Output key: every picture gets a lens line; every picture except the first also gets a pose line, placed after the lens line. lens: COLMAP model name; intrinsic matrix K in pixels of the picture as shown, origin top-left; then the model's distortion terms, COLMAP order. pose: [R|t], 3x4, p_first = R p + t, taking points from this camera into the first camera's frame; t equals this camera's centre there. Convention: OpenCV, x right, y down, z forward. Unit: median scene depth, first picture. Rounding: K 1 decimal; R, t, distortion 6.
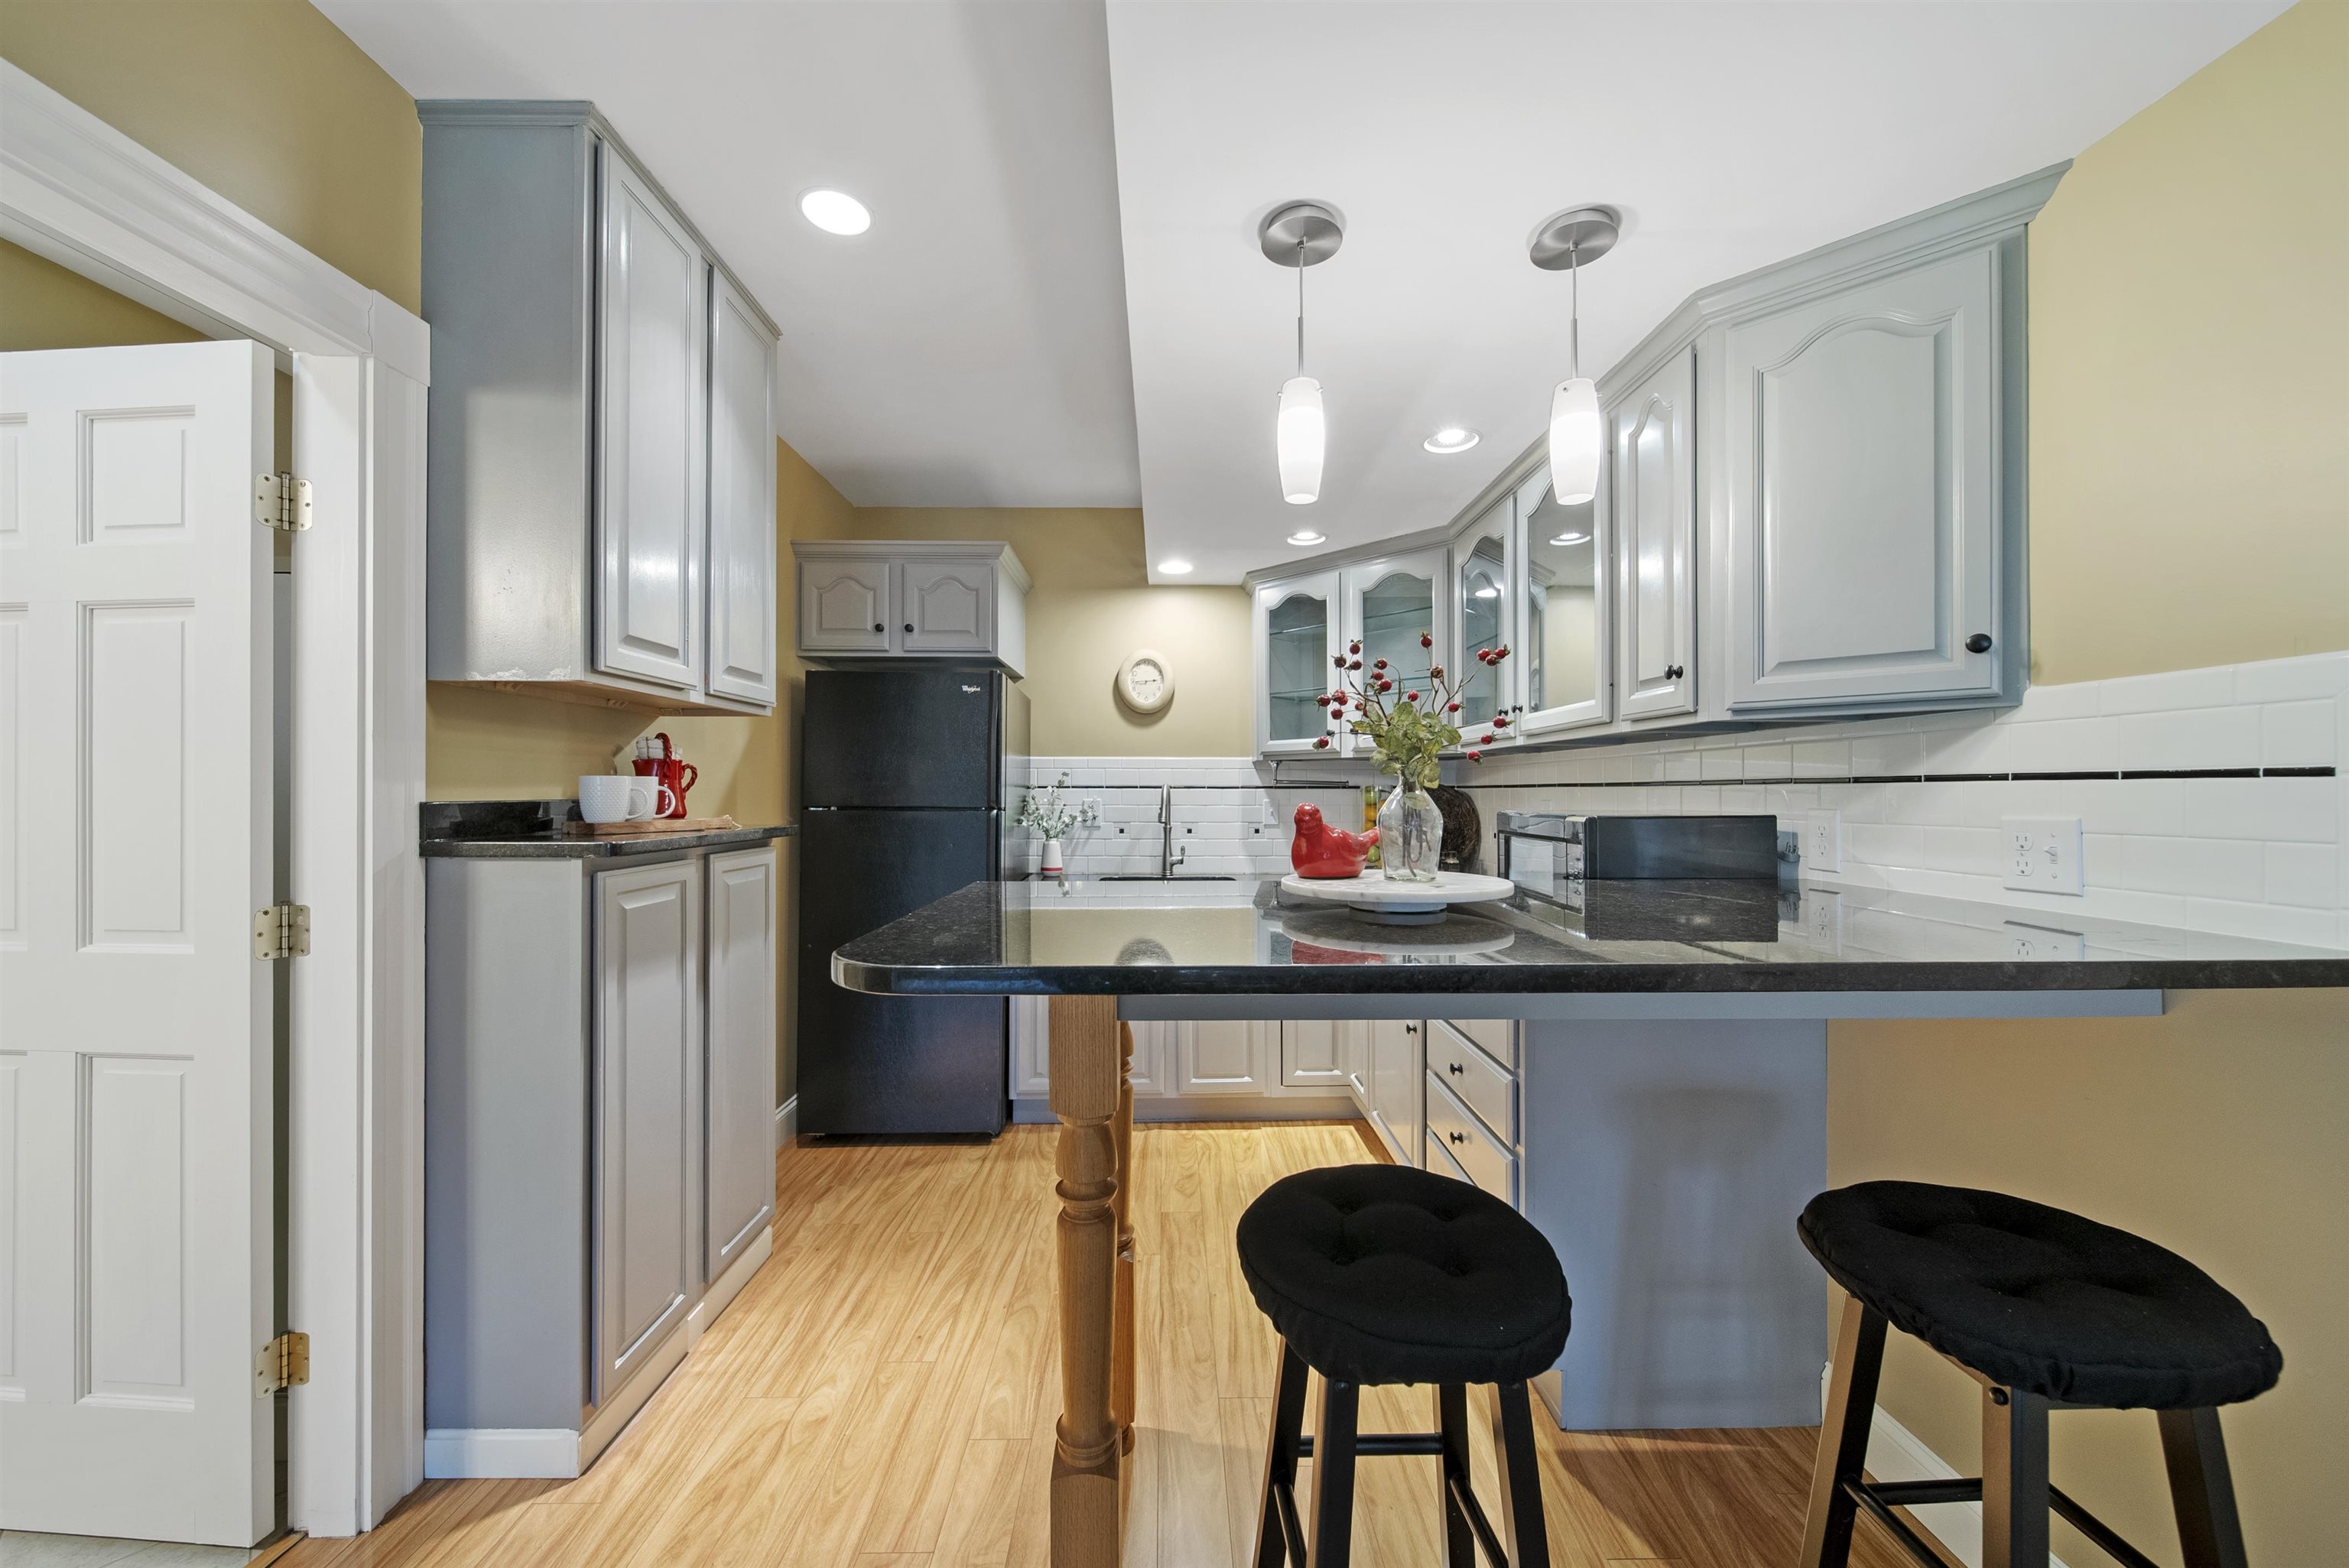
lens RADIAL K [[831.8, 0, 1166.6], [0, 831.8, 791.9], [0, 0, 1]] dist [0.001036, -0.001585]
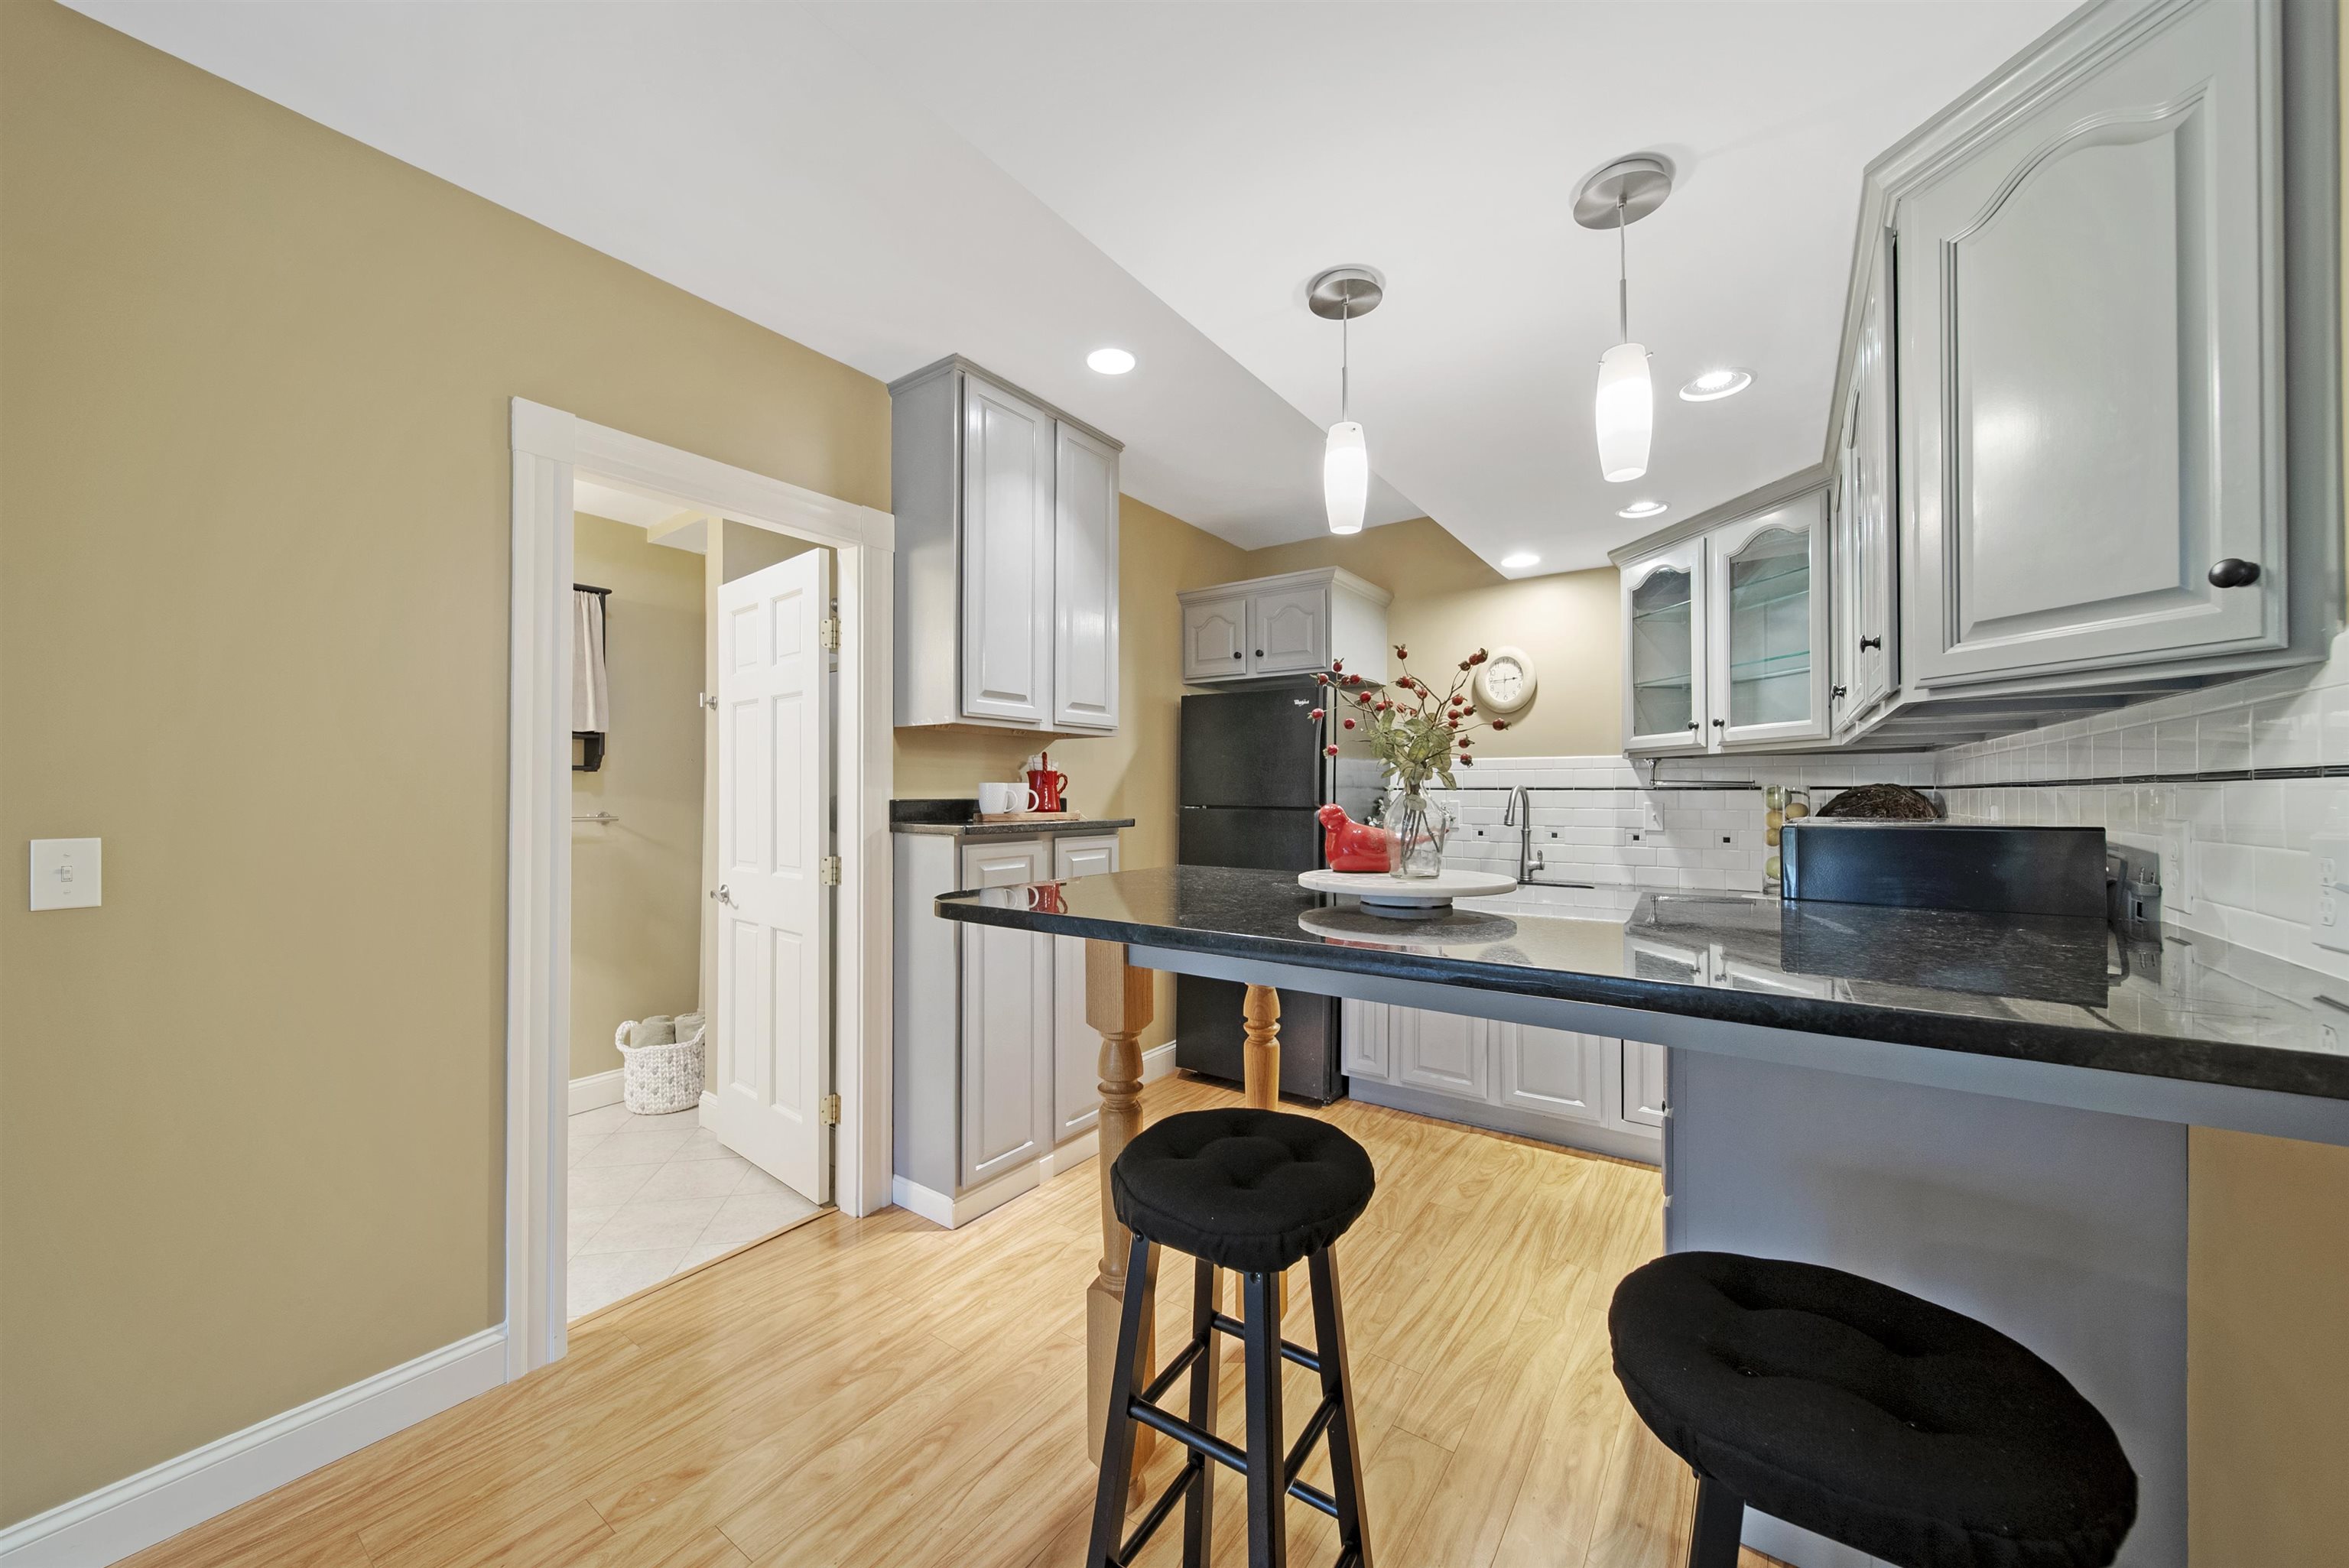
lens RADIAL K [[831.8, 0, 1177.5], [0, 831.8, 792.6], [0, 0, 1]] dist [0.001036, -0.001585]
pose [[0.812339, -0.000049, -0.583185, 0.503637], [-0.000639, 0.999999, -0.000974, -0.000130], [0.583185, 0.001164, 0.812339, -0.027703]]
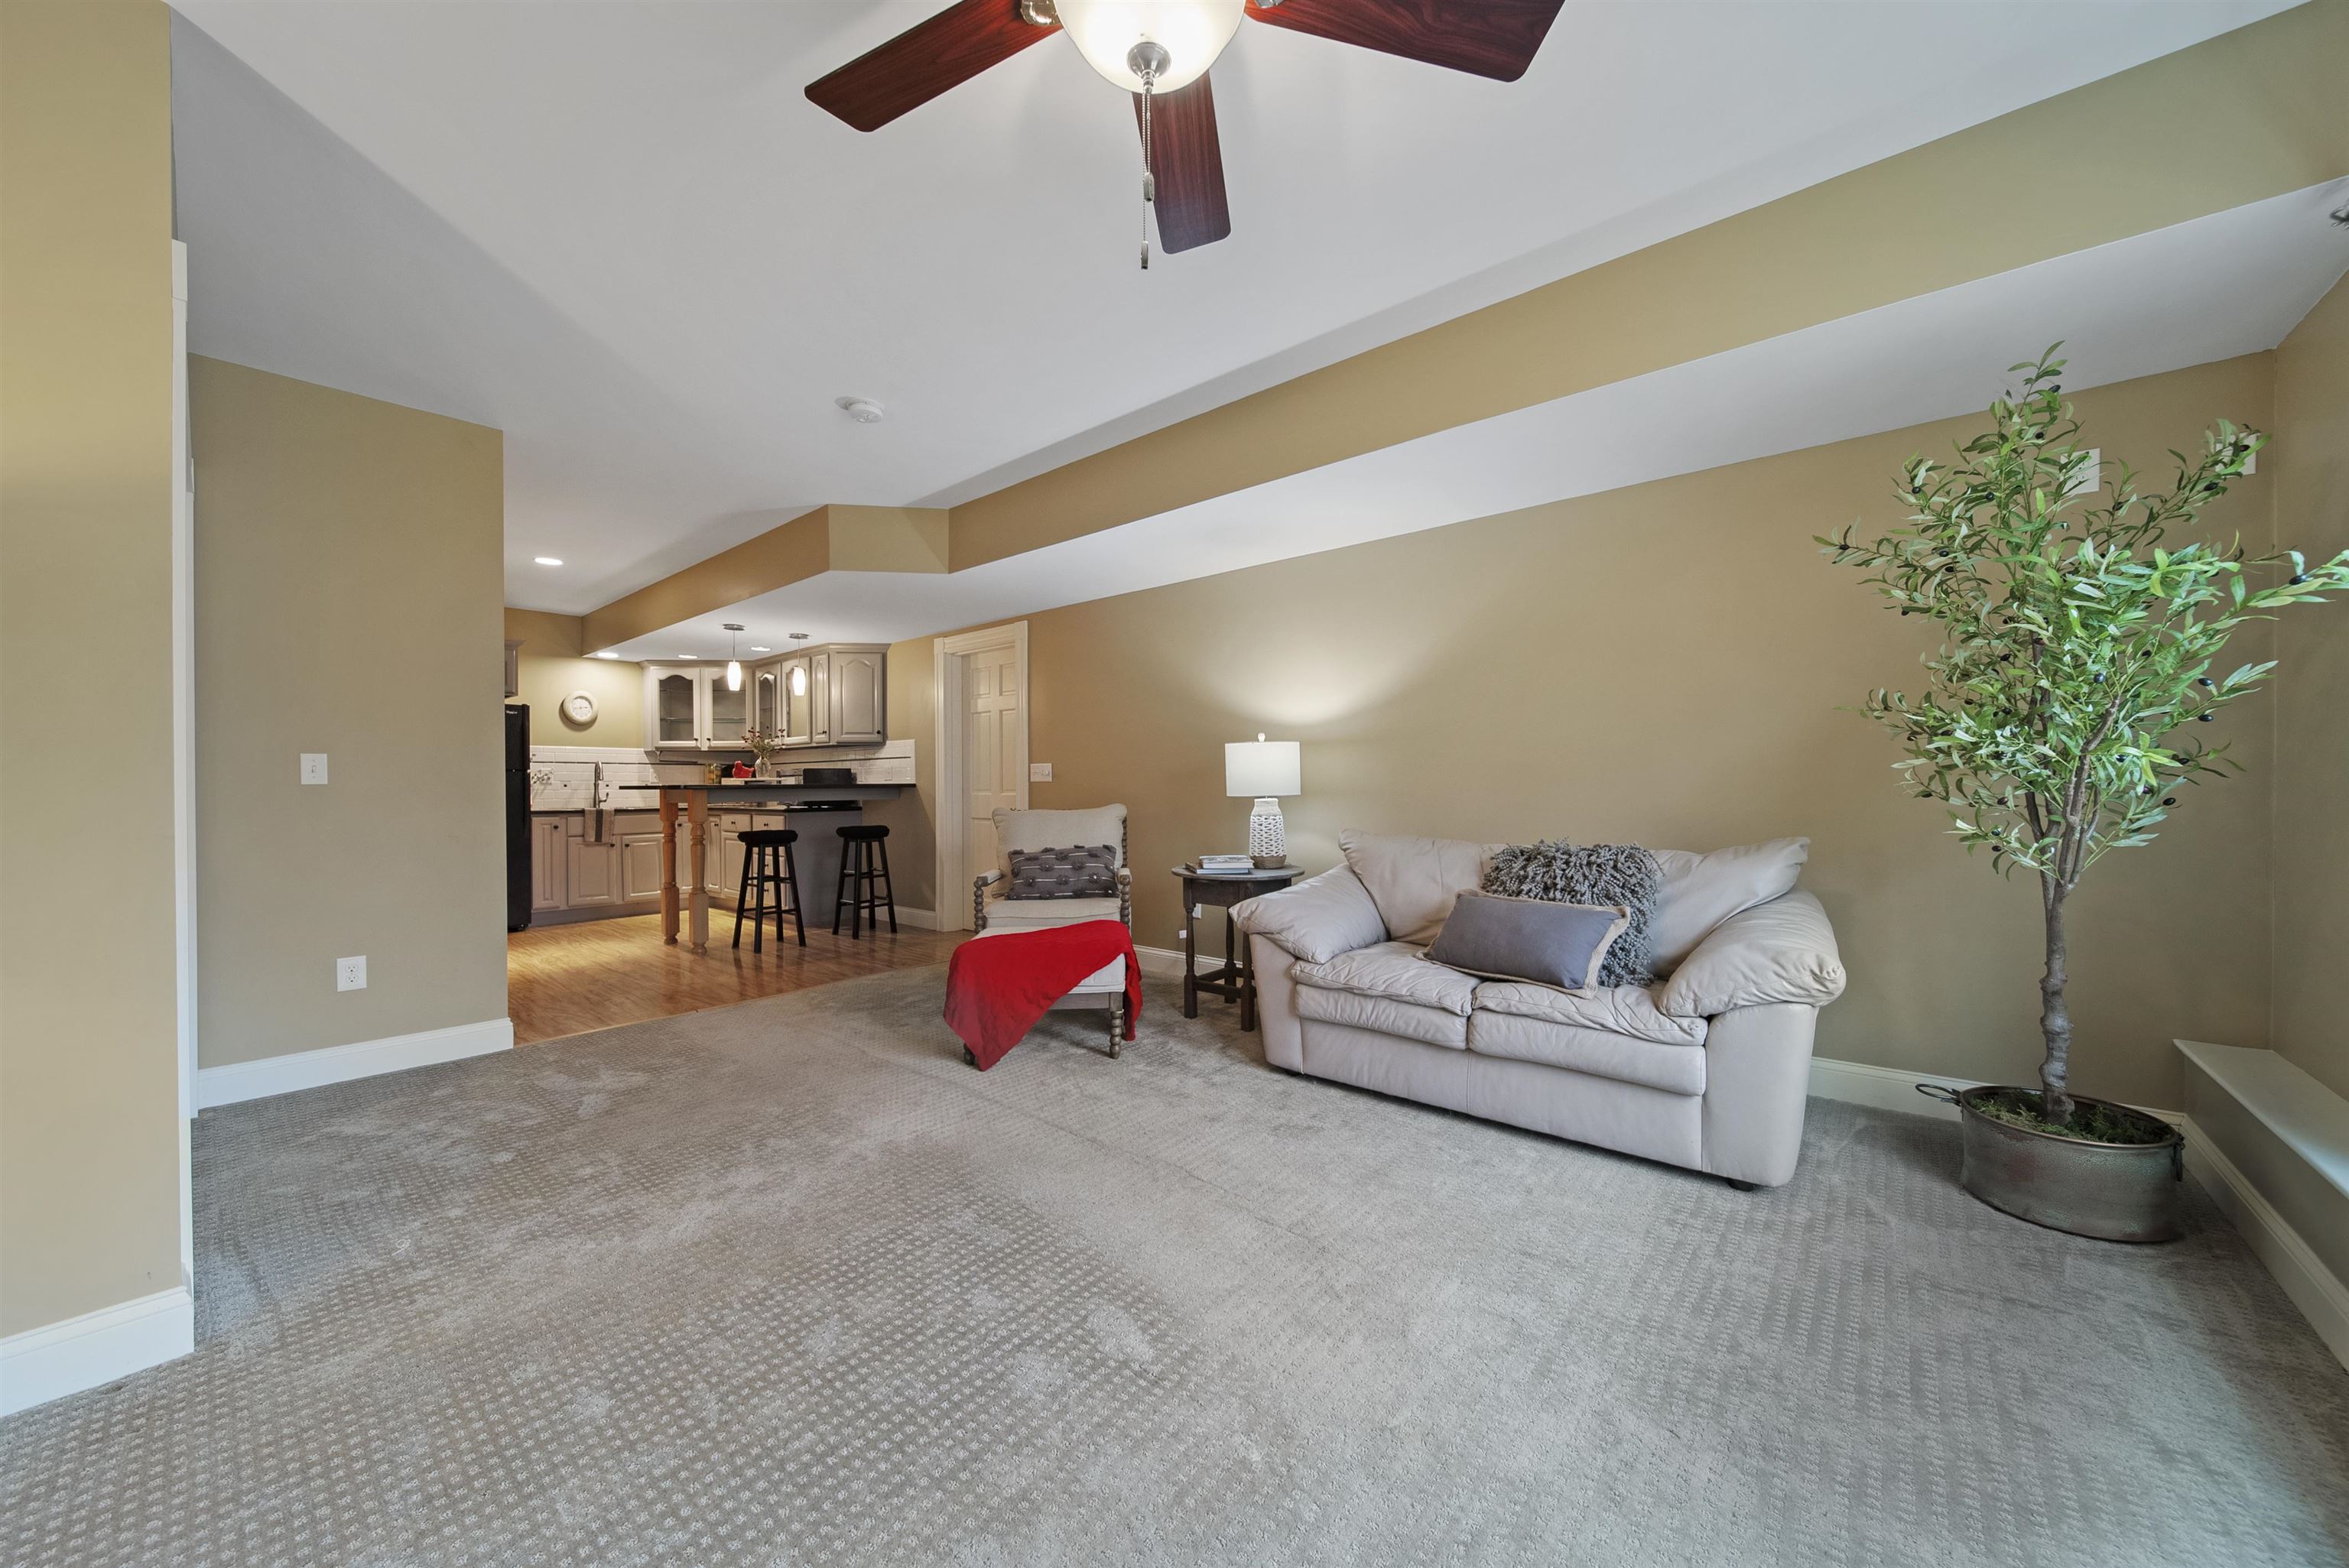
lens RADIAL K [[831.8, 0, 1182.7], [0, 831.8, 799.2], [0, 0, 1]] dist [0.001036, -0.001585]
pose [[0.639093, -0.004646, 0.769116, -1.334971], [0.003825, 0.999989, 0.002862, 0.171464], [-0.769120, 0.001113, 0.639103, -2.802037]]
